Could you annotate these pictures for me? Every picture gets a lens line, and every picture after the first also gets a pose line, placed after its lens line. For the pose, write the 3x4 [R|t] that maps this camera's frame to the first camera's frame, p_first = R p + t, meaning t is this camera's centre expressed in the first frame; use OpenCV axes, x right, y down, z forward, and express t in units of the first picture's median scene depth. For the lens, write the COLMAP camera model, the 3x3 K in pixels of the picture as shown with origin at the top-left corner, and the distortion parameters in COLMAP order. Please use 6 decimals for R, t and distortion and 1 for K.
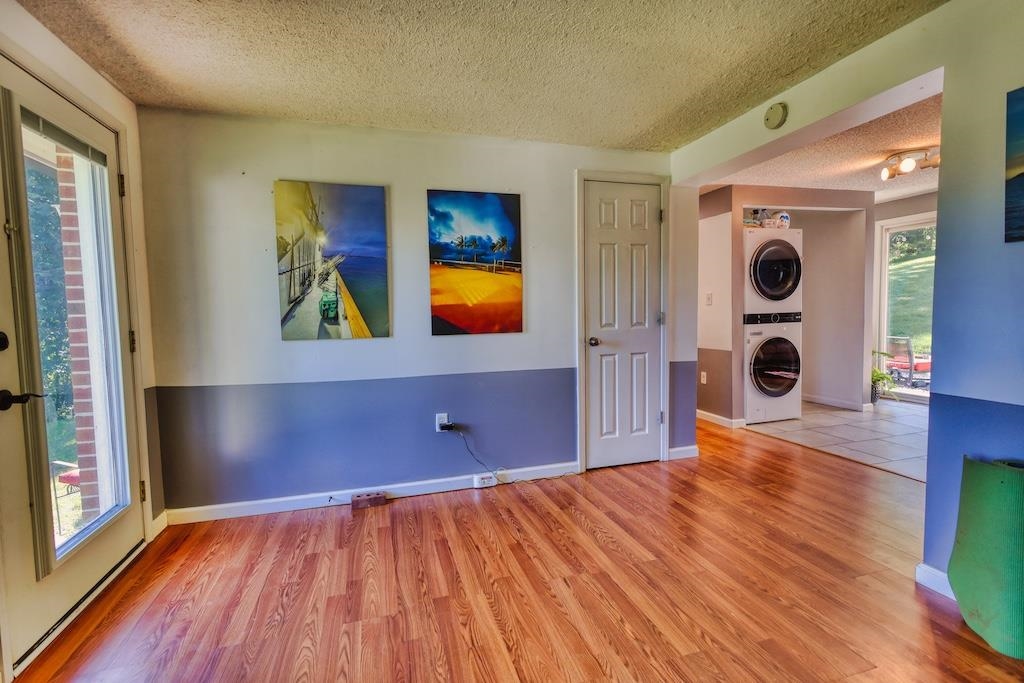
lens RADIAL K [[471.3, 0, 510.9], [0, 471.3, 340.3], [0, 0, 1]] dist [-0.000068, -0.000418]
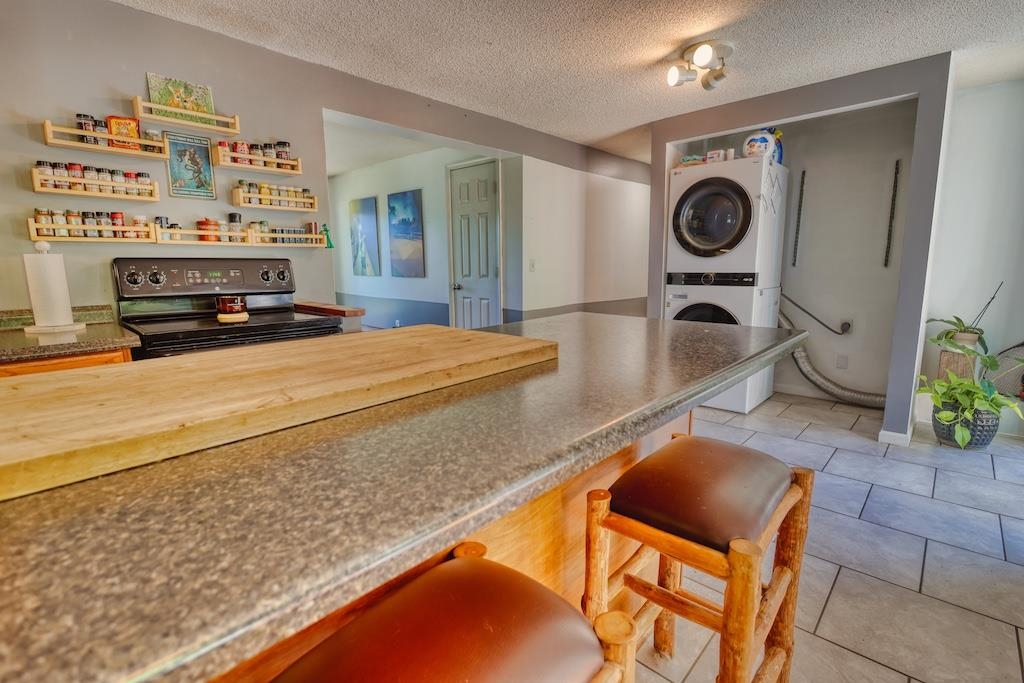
lens RADIAL K [[471.3, 0, 512.8], [0, 471.3, 342.0], [0, 0, 1]] dist [-0.000068, -0.000418]
pose [[0.508661, 0.162743, -0.845446, 1.642338], [-0.059793, 0.986279, 0.153878, -0.068070], [0.858888, -0.027720, 0.511413, 0.460721]]
